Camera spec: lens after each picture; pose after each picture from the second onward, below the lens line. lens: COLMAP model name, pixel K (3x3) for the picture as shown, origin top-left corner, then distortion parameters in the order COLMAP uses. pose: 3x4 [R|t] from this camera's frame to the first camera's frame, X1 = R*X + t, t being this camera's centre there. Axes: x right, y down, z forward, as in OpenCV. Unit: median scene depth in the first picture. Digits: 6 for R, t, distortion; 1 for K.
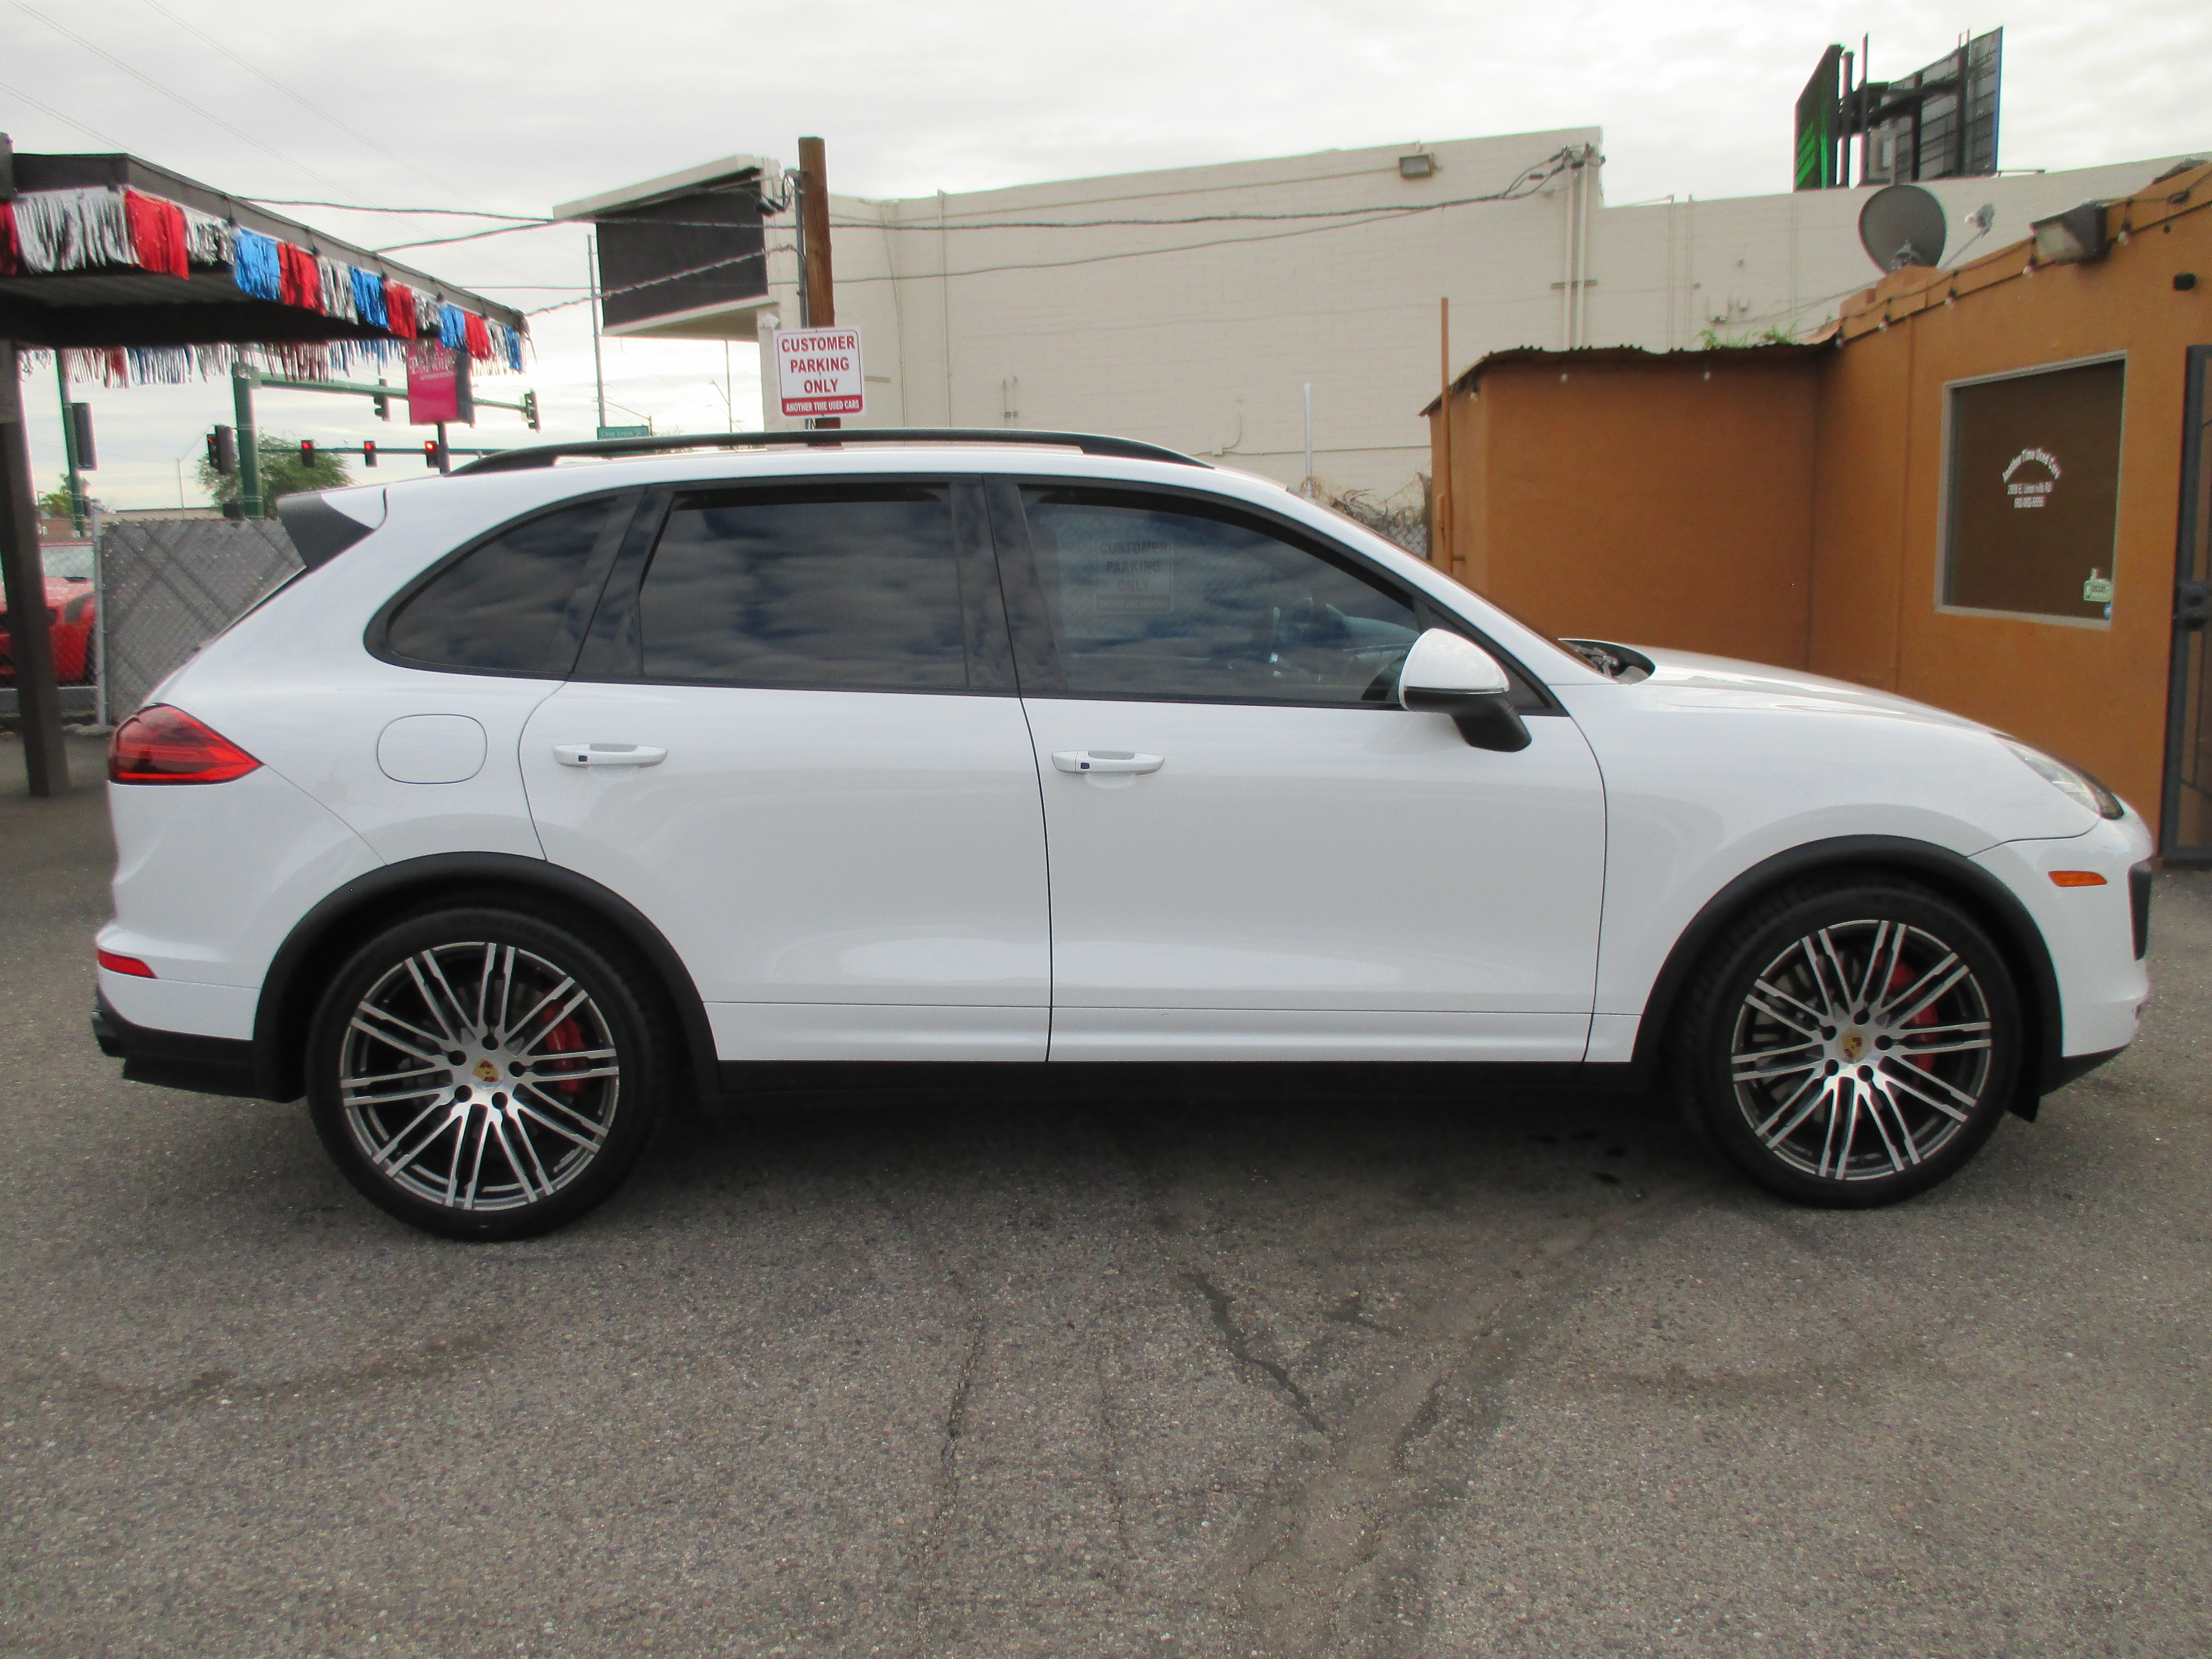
lens RADIAL K [[1852.5, 0, 1114.7], [0, 1852.5, 837.2], [0, 0, 1]] dist [-0.039176, 0.007183]
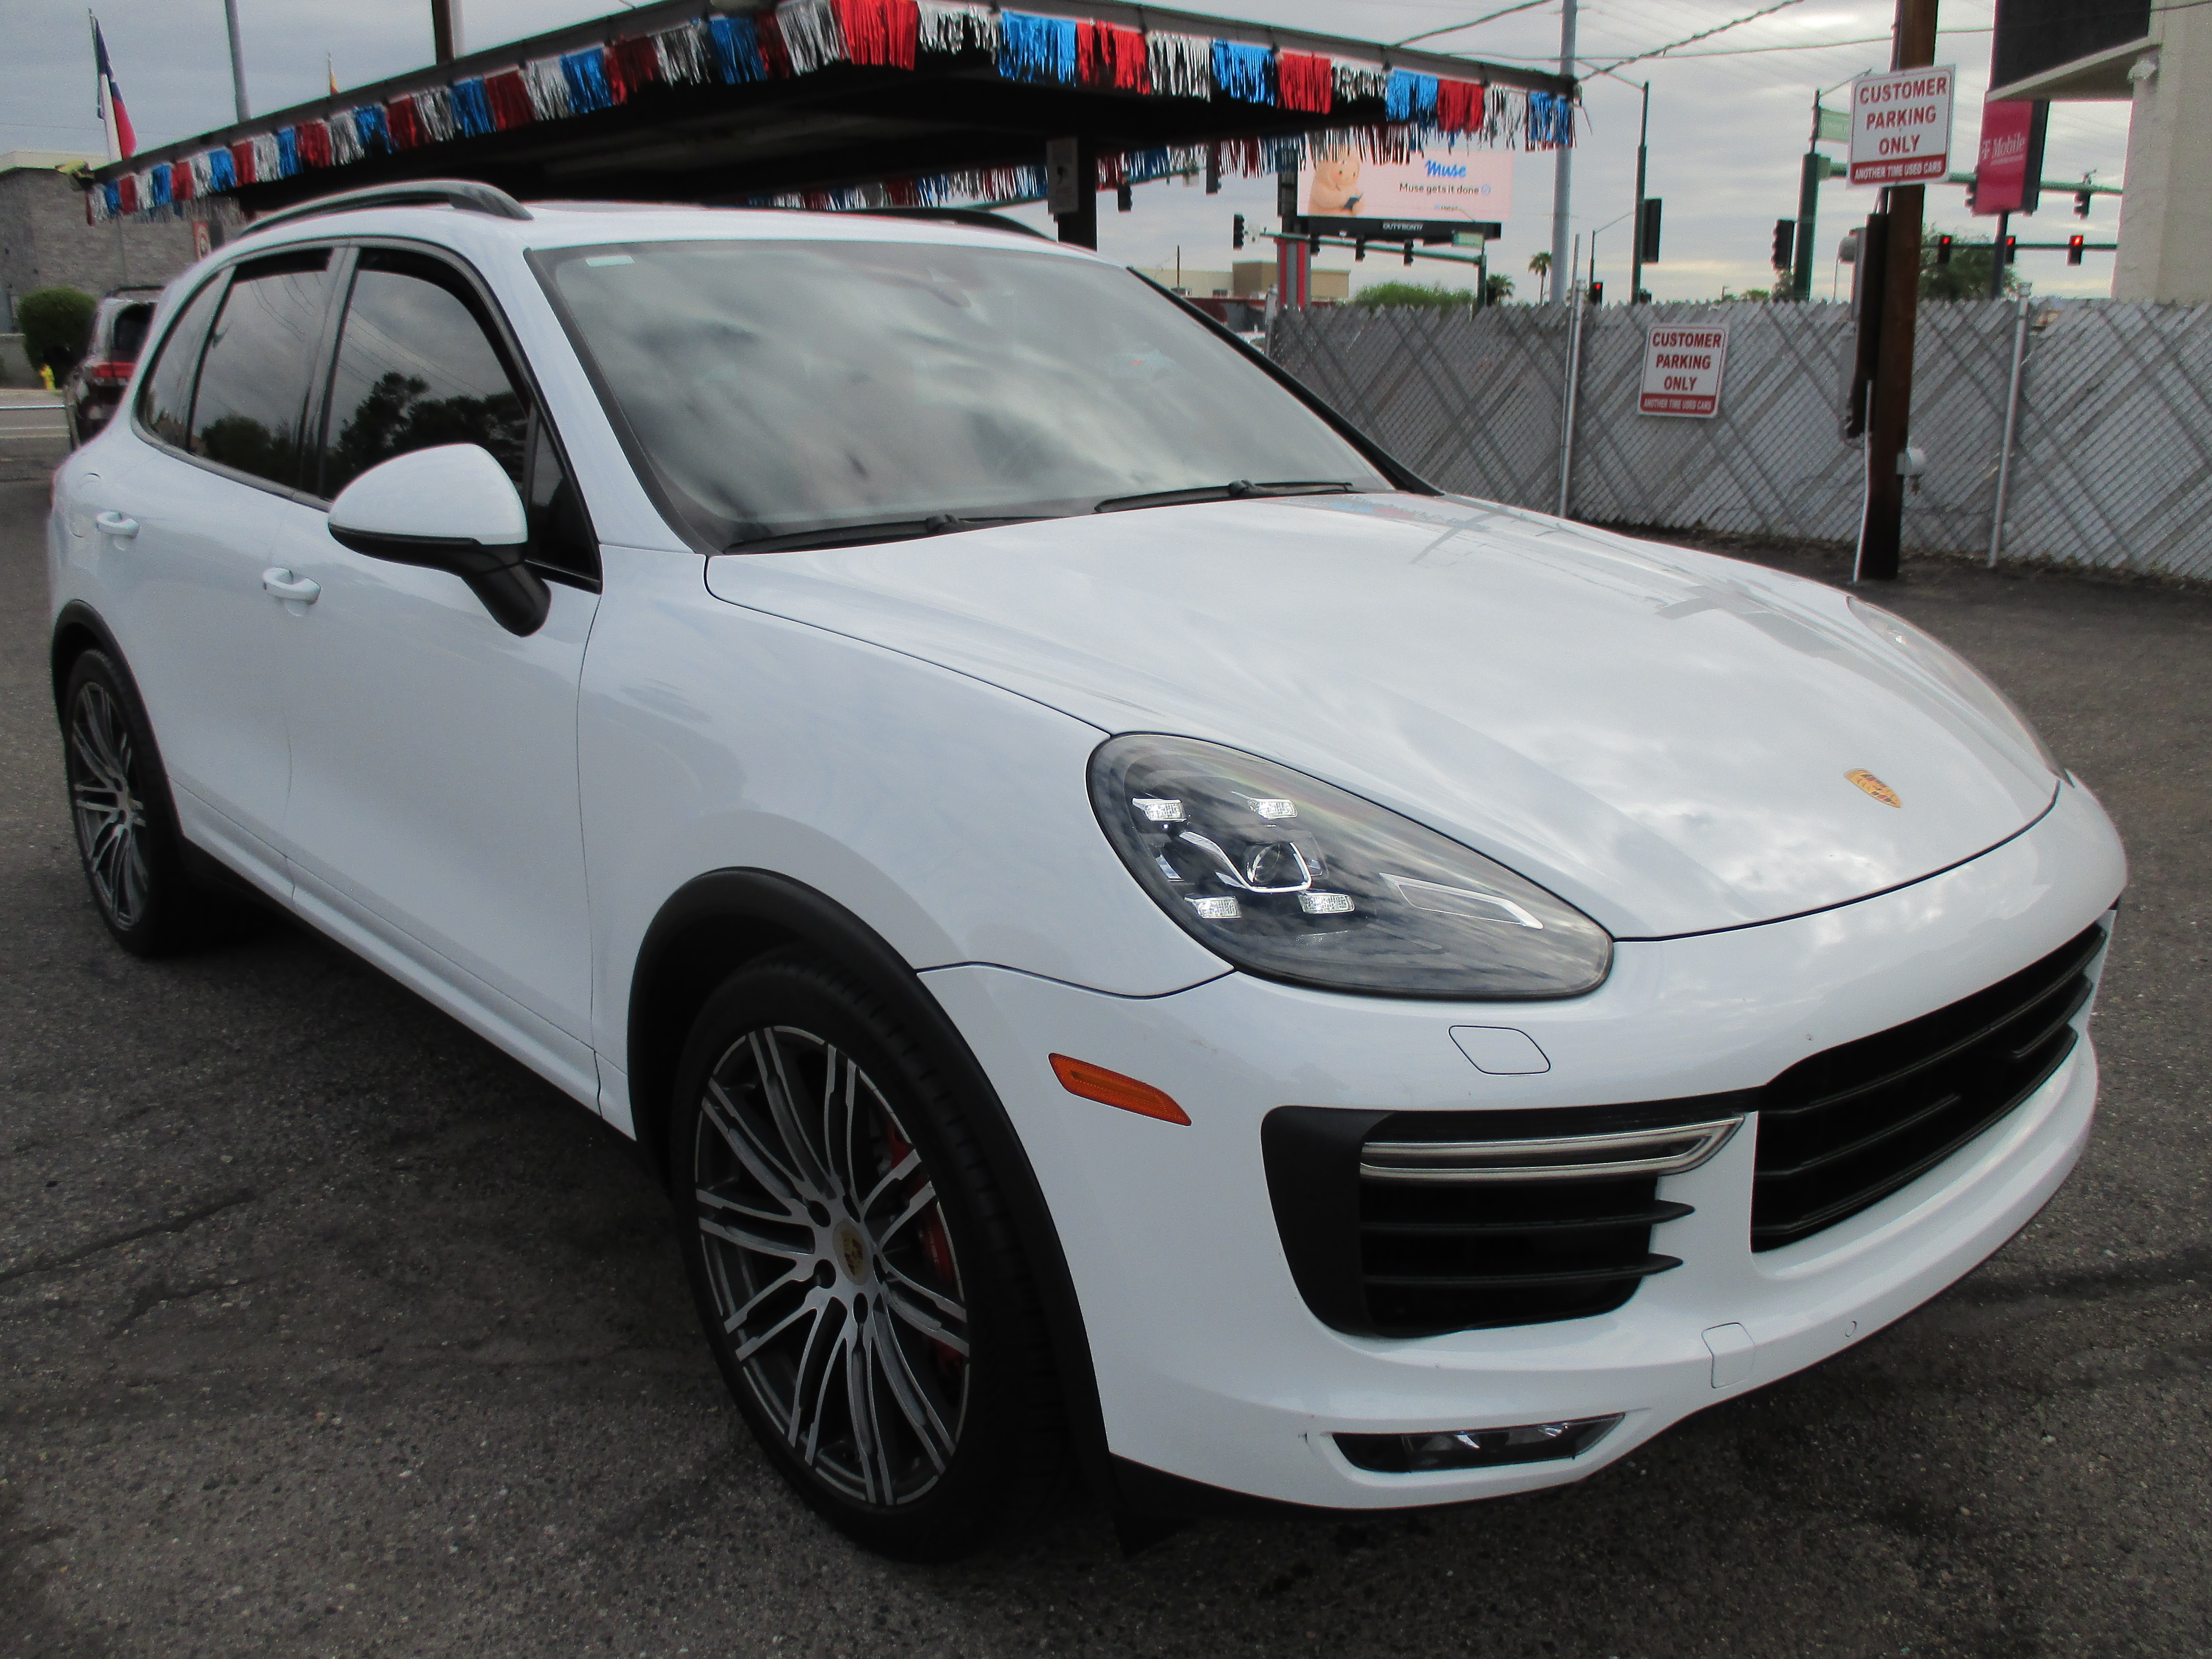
lens RADIAL K [[1852.5, 0, 1114.7], [0, 1852.5, 837.2], [0, 0, 1]] dist [-0.039176, 0.007183]
pose [[0.656885, 0.213960, -0.722996, 0.831328], [-0.137861, 0.976810, 0.163818, -0.110624], [0.741280, -0.007937, 0.671149, 0.690484]]
